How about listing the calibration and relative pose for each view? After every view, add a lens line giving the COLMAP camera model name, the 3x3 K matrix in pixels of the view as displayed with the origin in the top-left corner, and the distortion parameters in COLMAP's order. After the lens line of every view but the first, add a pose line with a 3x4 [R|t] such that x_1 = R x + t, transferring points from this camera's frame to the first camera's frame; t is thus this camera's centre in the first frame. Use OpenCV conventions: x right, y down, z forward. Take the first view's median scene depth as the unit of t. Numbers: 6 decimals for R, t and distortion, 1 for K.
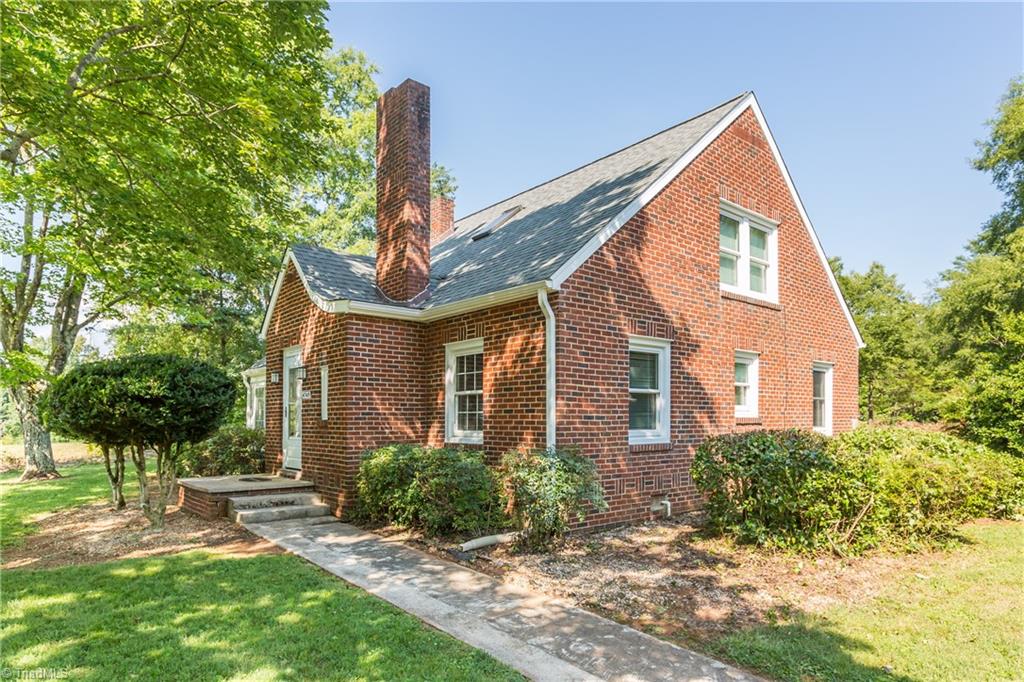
lens RADIAL K [[583.5, 0, 512.0], [0, 583.5, 420.0], [0, 0, 1]] dist [-0.002202, -0.000032]
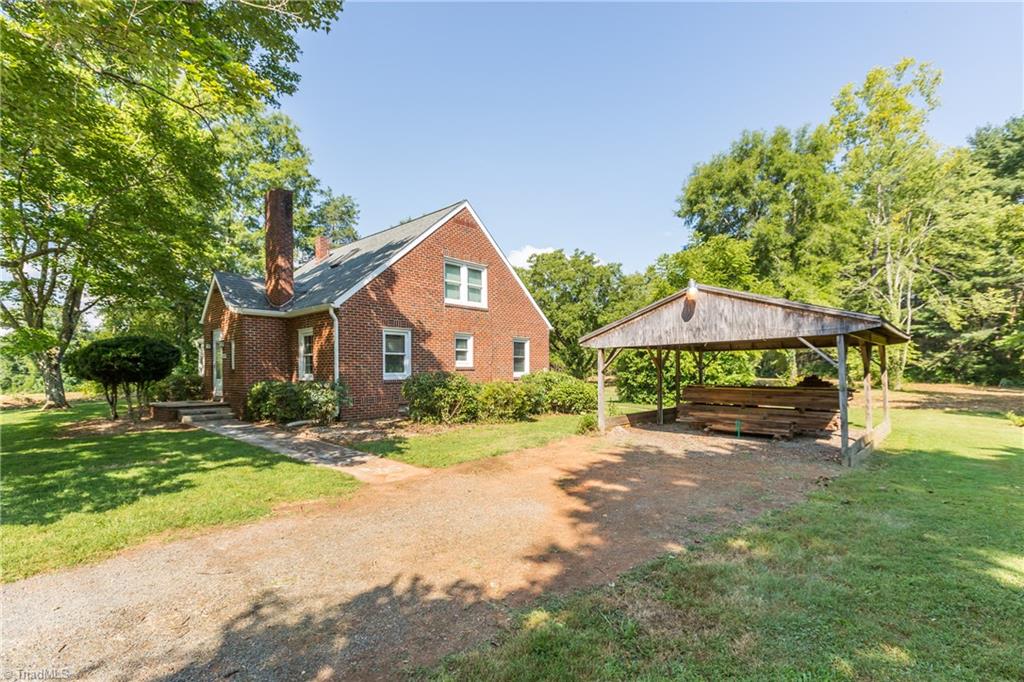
lens RADIAL K [[475.0, 0, 512.6], [0, 475.0, 378.5], [0, 0, 1]] dist [0.001570, 0.000208]
pose [[0.992660, -0.008453, 0.120639, 0.372429], [0.007112, 0.999908, 0.011537, 0.017249], [-0.120726, -0.010594, 0.992629, -0.608111]]
